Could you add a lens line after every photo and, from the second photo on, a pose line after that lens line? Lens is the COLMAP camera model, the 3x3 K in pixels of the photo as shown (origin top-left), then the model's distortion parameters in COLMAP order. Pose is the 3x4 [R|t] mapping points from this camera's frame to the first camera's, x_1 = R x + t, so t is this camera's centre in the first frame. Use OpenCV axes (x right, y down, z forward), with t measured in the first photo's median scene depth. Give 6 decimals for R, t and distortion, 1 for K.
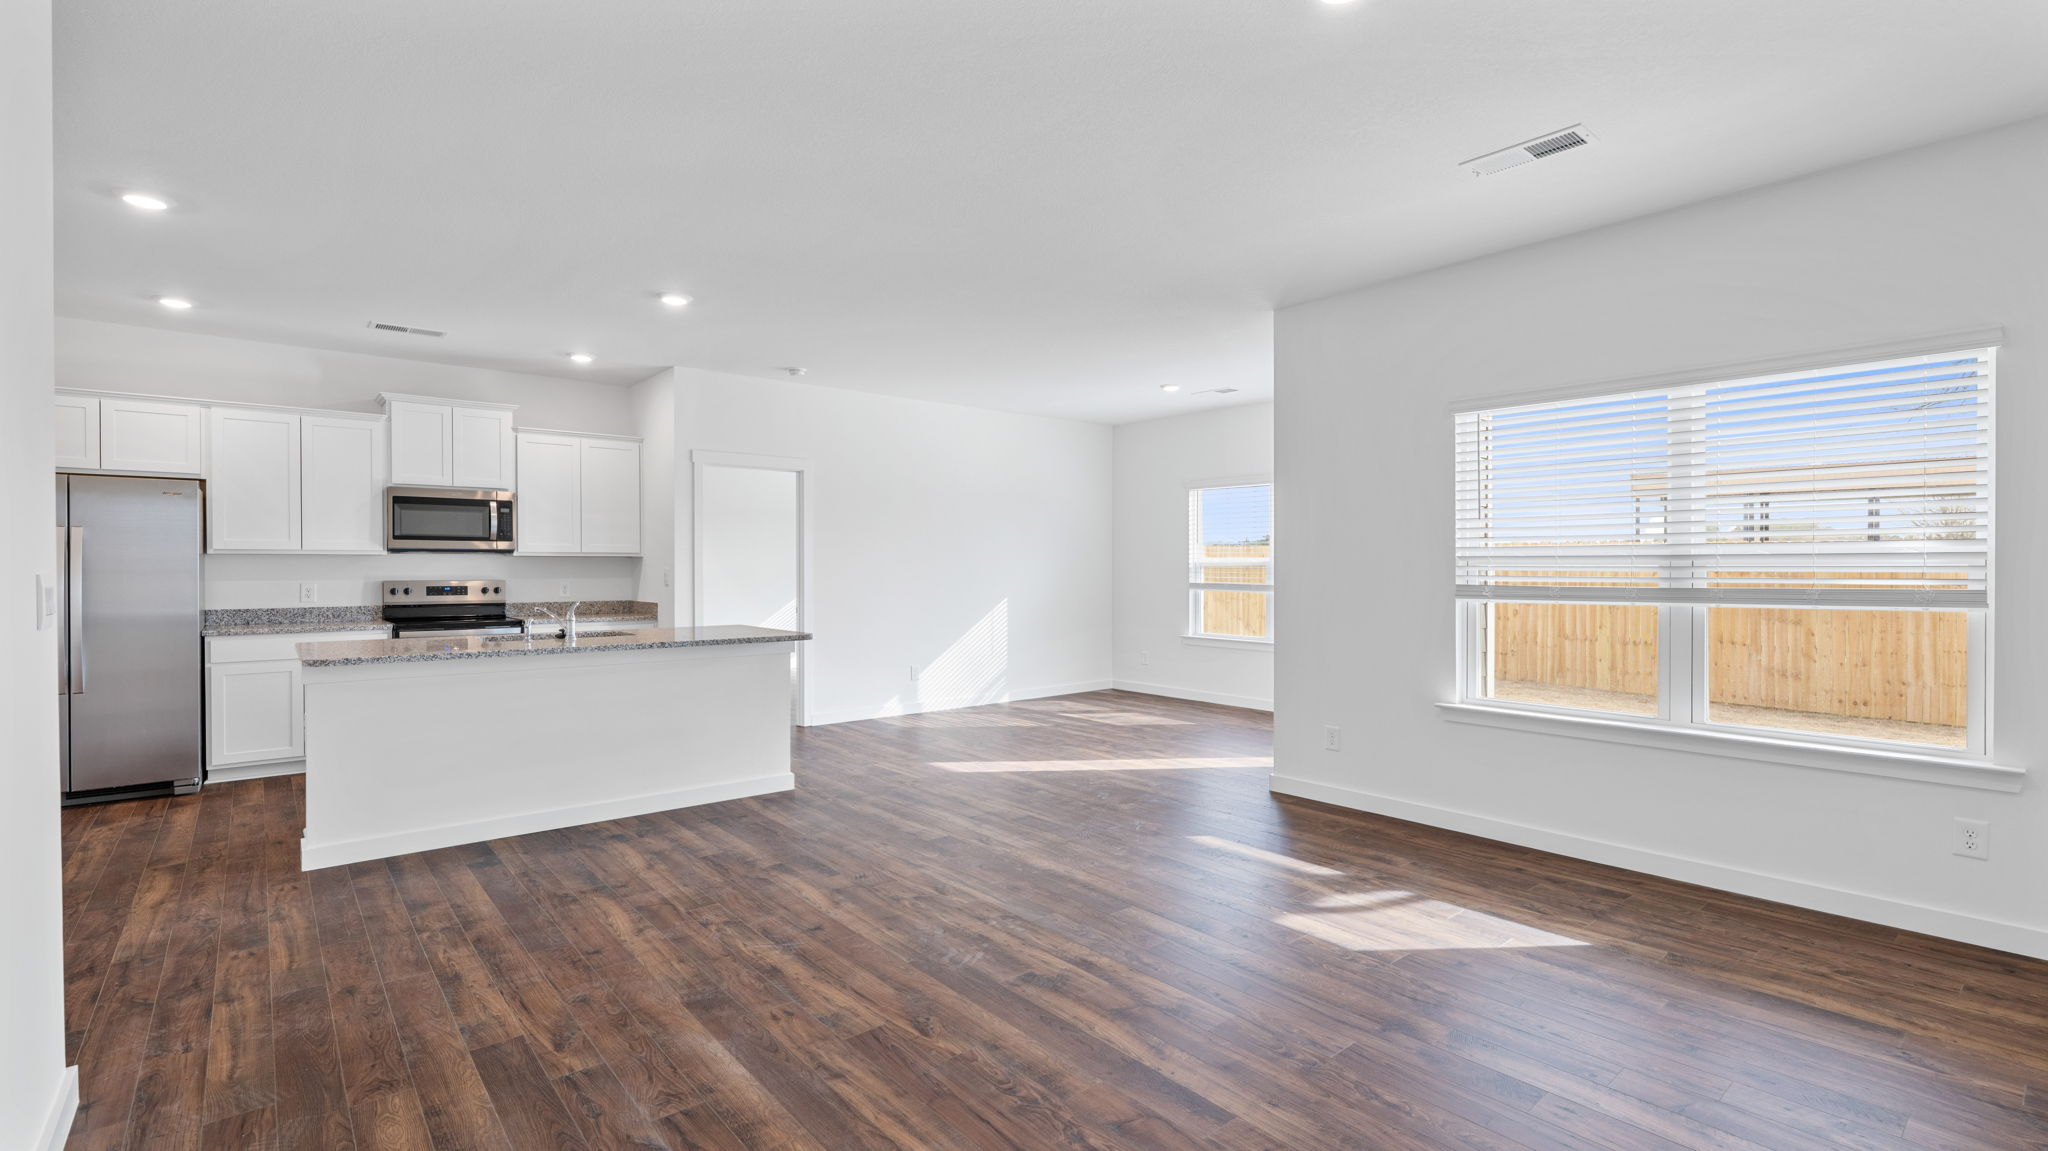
lens RADIAL K [[906.0, 0, 1015.4], [0, 906.0, 575.5], [0, 0, 1]] dist [-0.002748, 0.000383]
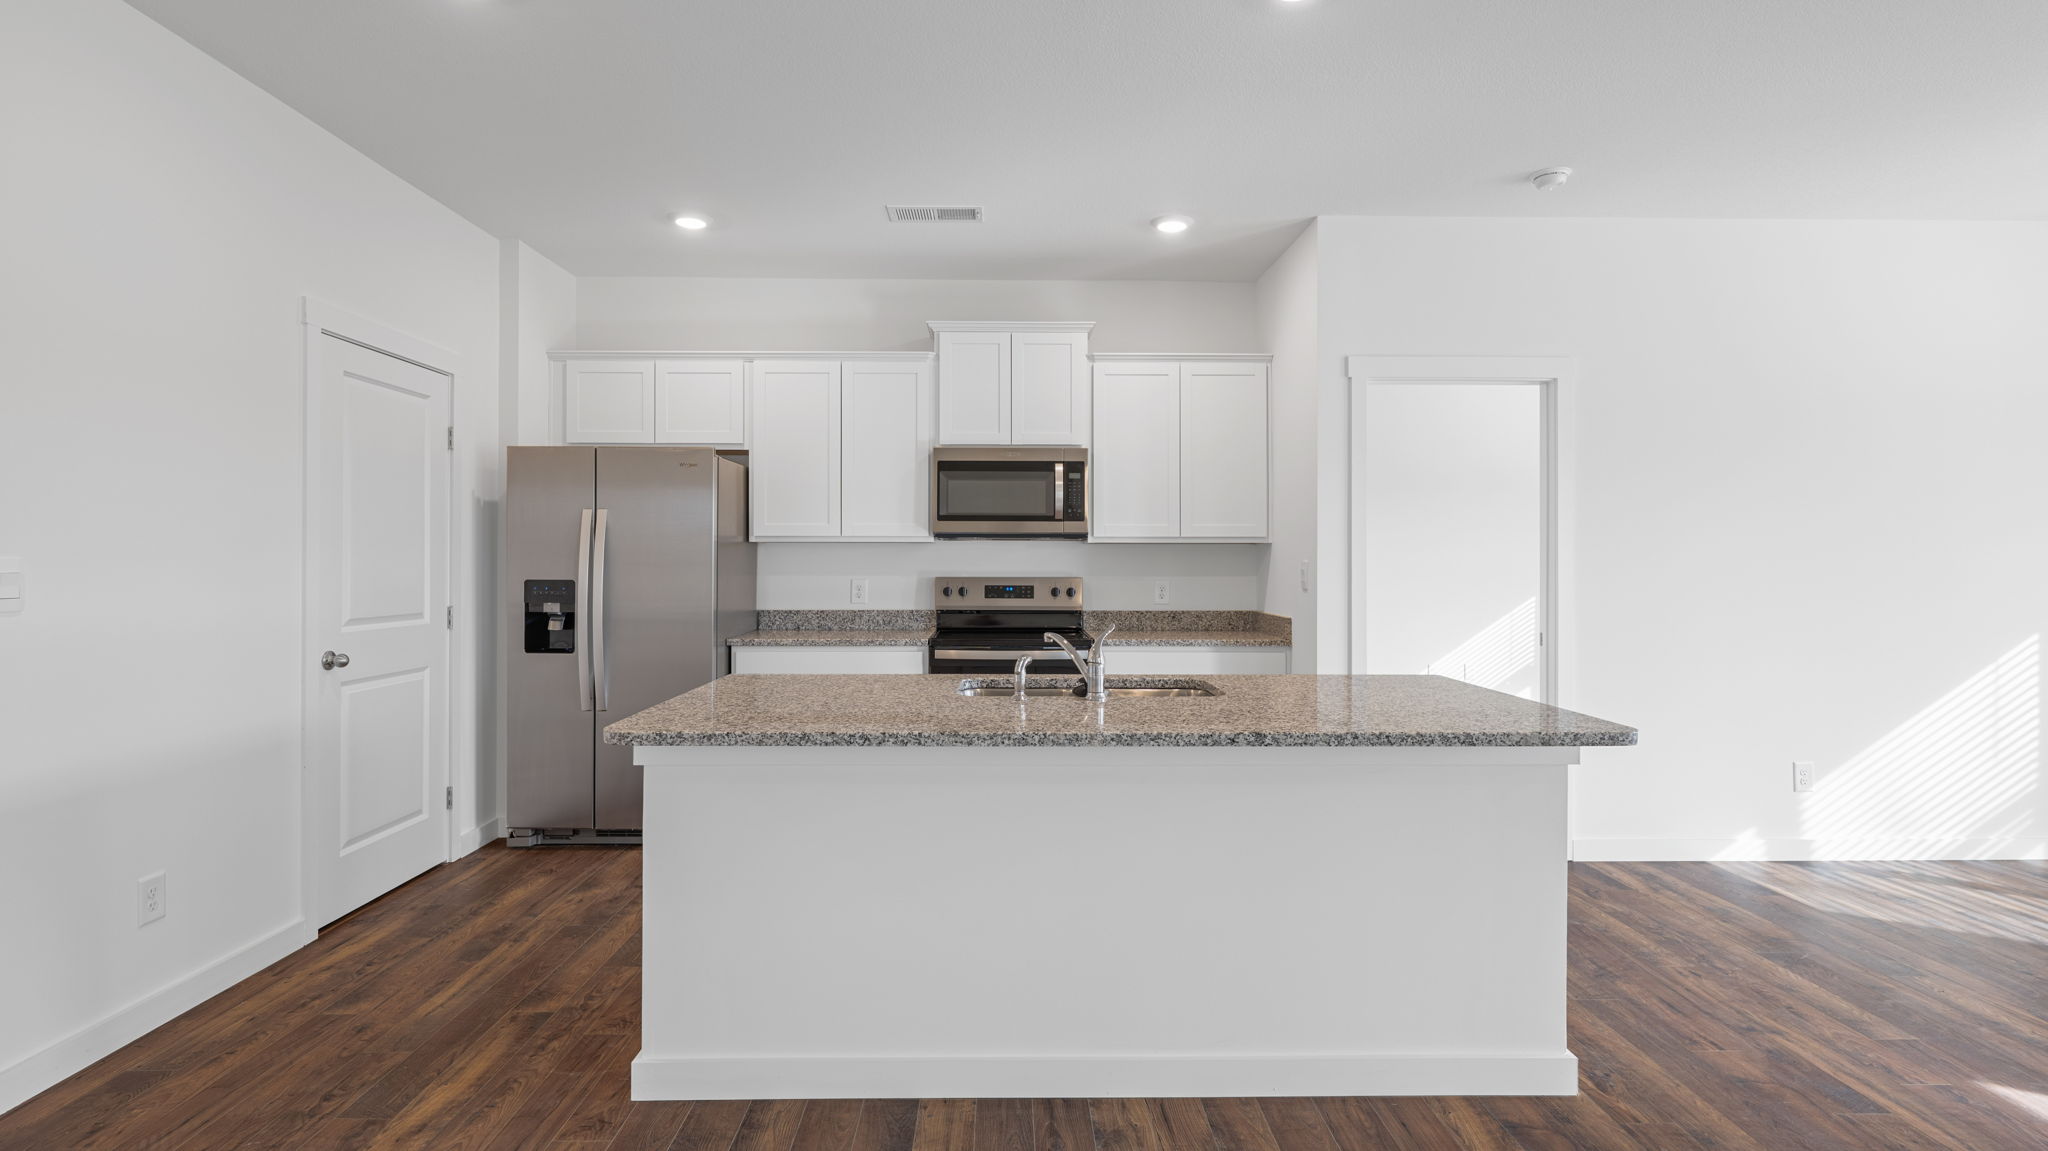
lens RADIAL K [[987.9, 0, 1015.0], [0, 987.9, 560.7], [0, 0, 1]] dist [-0.008532, -0.000590]
pose [[0.775629, 0.002504, -0.631184, -0.132039], [-0.008245, 0.999947, -0.006165, -0.003149], [0.631135, 0.009986, 0.775609, 0.403753]]
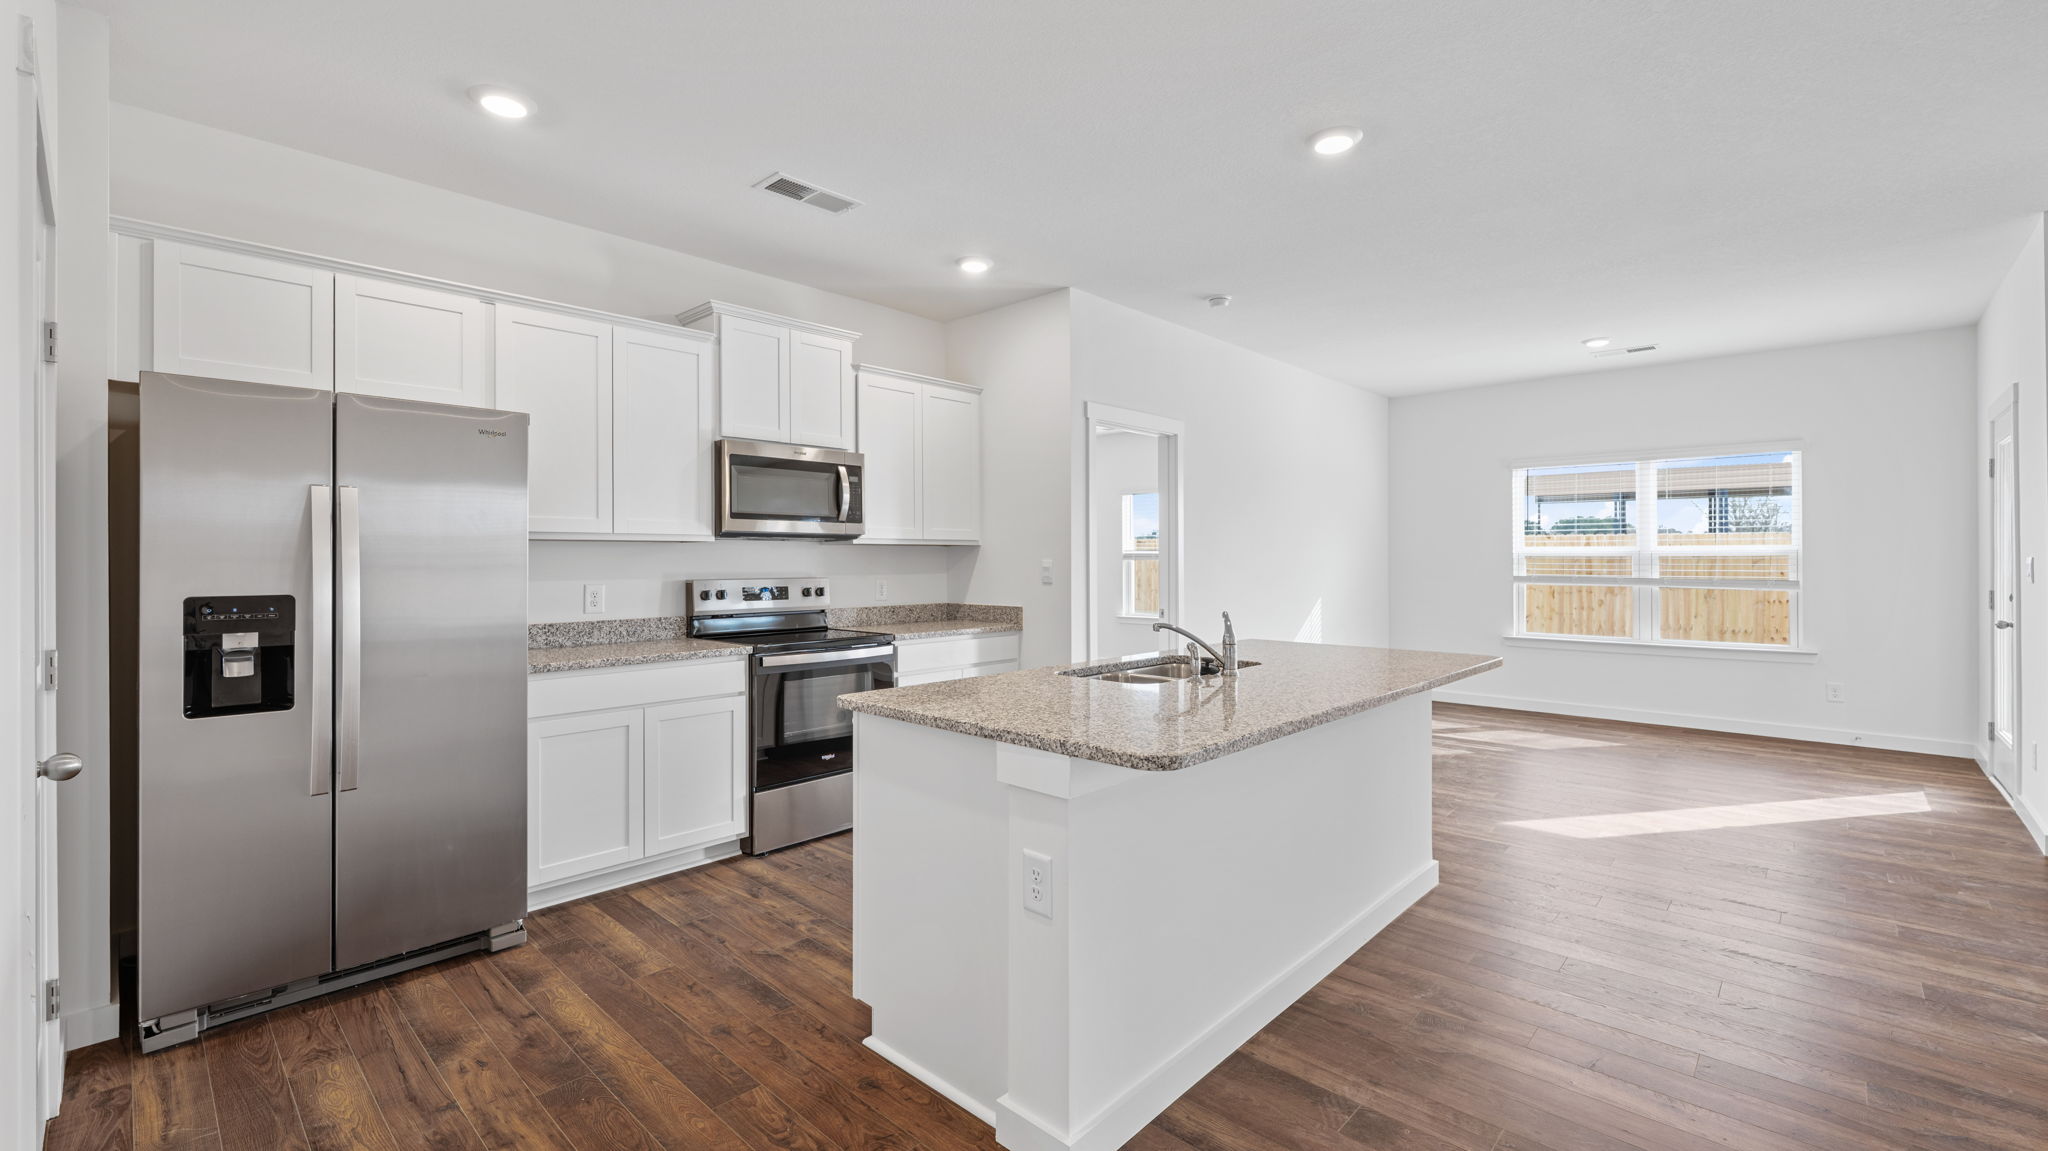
lens RADIAL K [[852.6, 0, 1023.6], [0, 852.6, 564.3], [0, 0, 1]] dist [-0.004854, -0.000574]
pose [[0.993582, -0.003098, 0.113076, -0.516926], [0.003546, 0.999987, -0.003762, -0.002677], [-0.113062, 0.004138, 0.993579, 0.330154]]
